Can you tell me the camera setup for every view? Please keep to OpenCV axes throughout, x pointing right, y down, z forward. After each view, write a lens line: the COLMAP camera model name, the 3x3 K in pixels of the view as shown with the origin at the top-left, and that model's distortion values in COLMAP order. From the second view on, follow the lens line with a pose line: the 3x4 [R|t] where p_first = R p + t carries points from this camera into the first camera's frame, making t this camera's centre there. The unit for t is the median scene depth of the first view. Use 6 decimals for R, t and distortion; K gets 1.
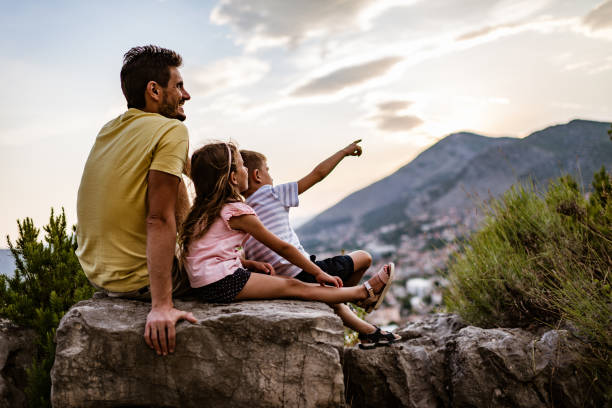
lens RADIAL K [[613.9, 0, 306.0], [0, 613.9, 201.2], [0, 0, 1]] dist [0.003635, 0.007241]
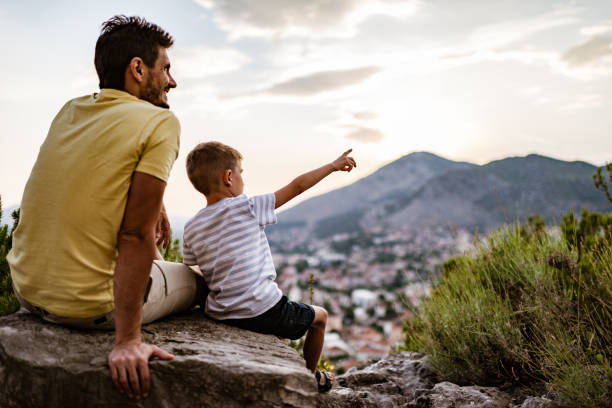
lens RADIAL K [[609.4, 0, 304.6], [0, 609.4, 199.9], [0, 0, 1]] dist [-0.001863, -0.004551]
pose [[0.990091, 0.122146, 0.069287, -0.028047], [-0.121937, 0.992511, -0.007250, -0.025702], [-0.069654, -0.001271, 0.997570, 0.105238]]
